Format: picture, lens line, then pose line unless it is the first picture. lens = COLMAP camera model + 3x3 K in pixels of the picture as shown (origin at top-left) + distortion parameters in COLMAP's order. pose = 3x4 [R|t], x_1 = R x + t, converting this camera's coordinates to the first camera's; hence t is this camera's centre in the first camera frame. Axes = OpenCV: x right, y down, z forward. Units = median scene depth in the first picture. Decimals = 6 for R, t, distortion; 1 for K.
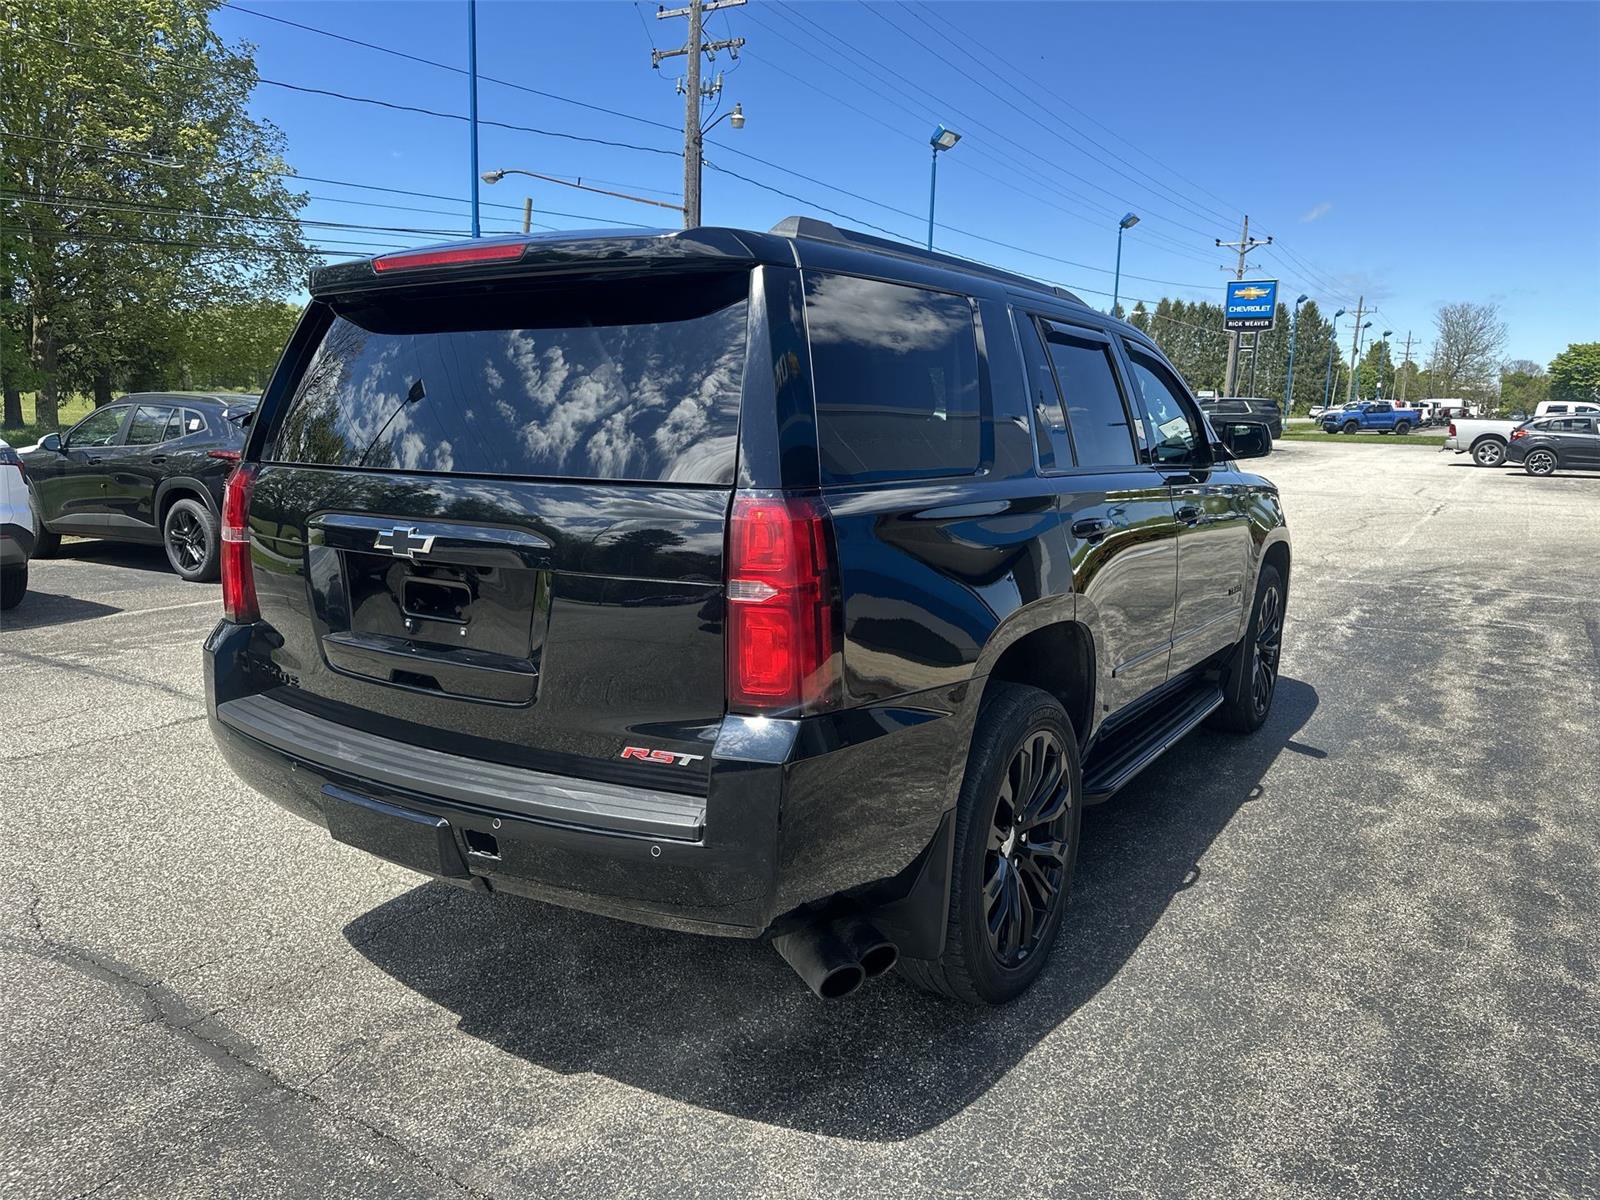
lens RADIAL K [[1119.7, 0, 801.7], [0, 1119.7, 612.2], [0, 0, 1]] dist [0.016880, -0.021436]
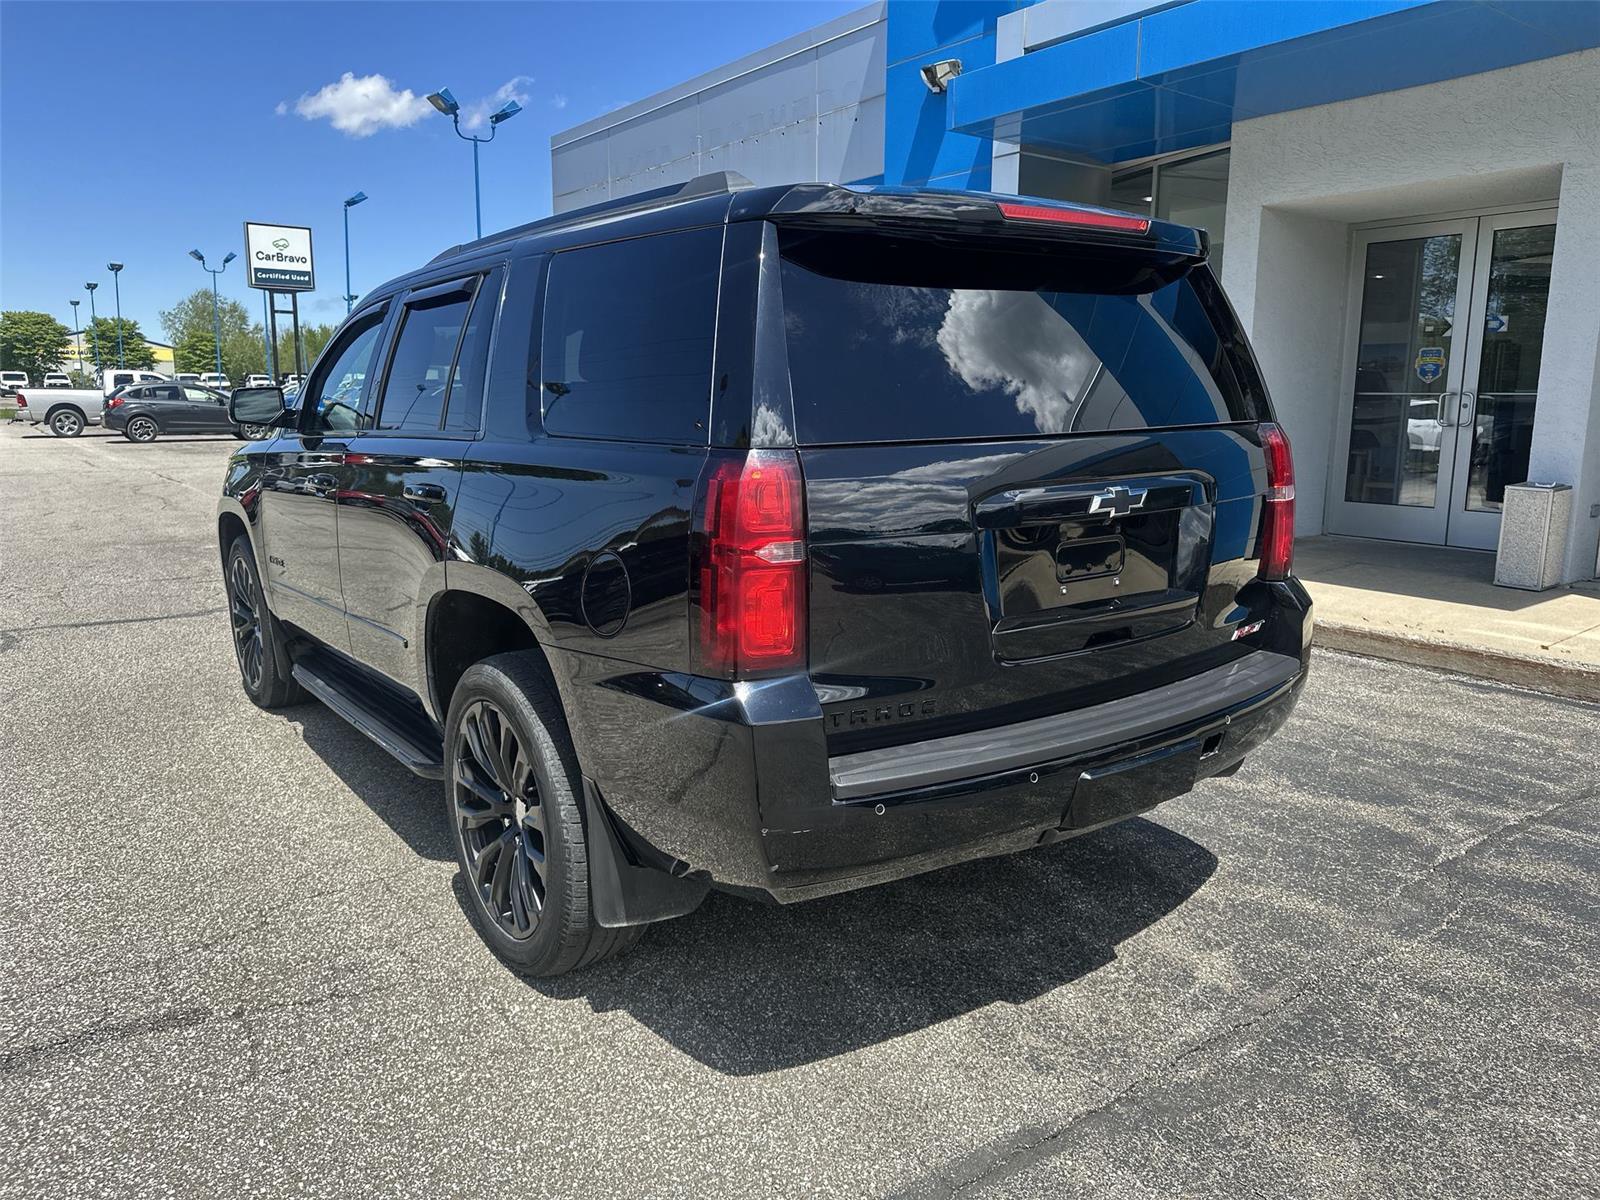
lens RADIAL K [[1119.7, 0, 801.3], [0, 1119.7, 595.7], [0, 0, 1]] dist [0.016880, -0.021436]
pose [[0.346219, -0.178487, 0.921018, -1.237224], [0.167486, 0.977723, 0.126516, -0.136839], [-0.923082, 0.110455, 0.368401, 0.792985]]
